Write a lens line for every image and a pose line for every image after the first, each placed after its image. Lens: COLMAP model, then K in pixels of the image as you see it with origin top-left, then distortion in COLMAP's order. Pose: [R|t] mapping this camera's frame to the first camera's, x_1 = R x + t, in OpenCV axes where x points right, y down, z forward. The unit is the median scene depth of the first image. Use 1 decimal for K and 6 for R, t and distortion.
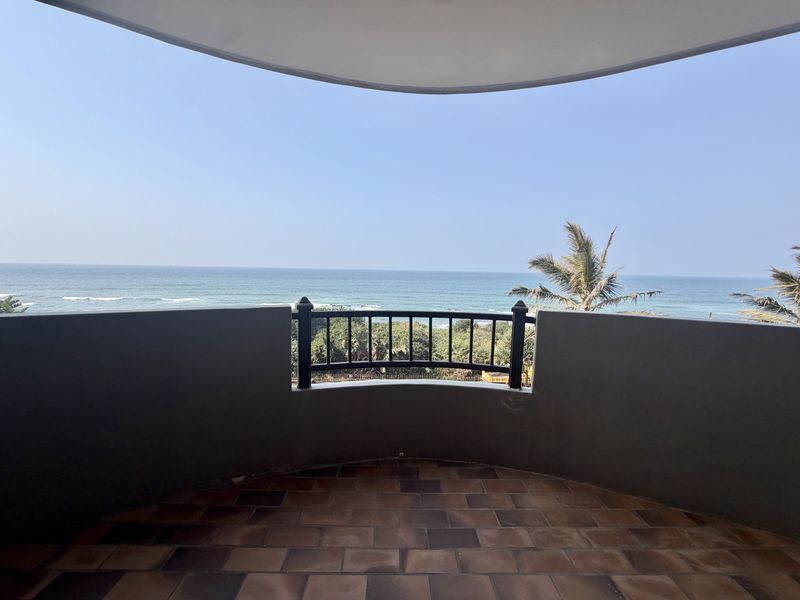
lens RADIAL K [[318.9, 0, 398.7], [0, 318.9, 300.1], [0, 0, 1]] dist [-0.000580, -0.000080]
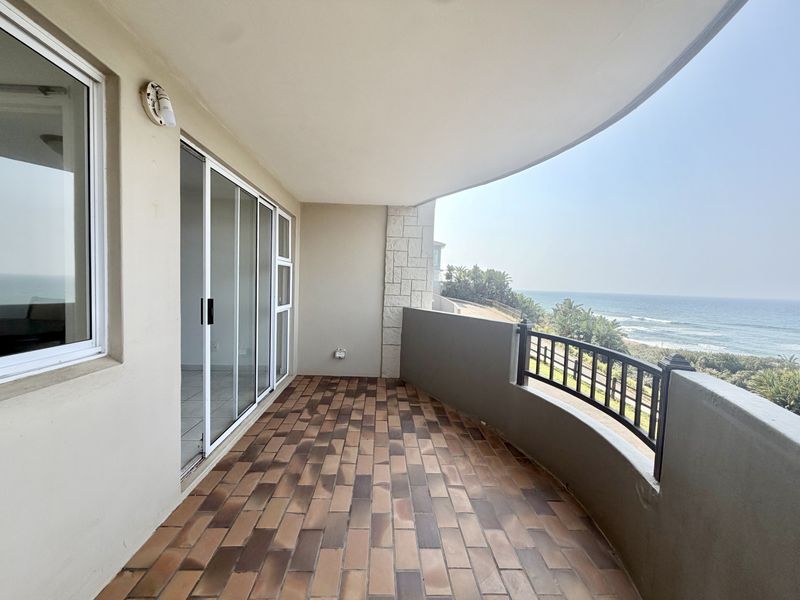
lens RADIAL K [[318.9, 0, 397.2], [0, 318.9, 302.9], [0, 0, 1]] dist [-0.000580, -0.000080]
pose [[0.021221, 0.027997, -0.999383, 1.357425], [-0.133569, 0.990726, 0.024918, -0.050512], [0.990812, 0.132958, 0.024763, 0.511136]]
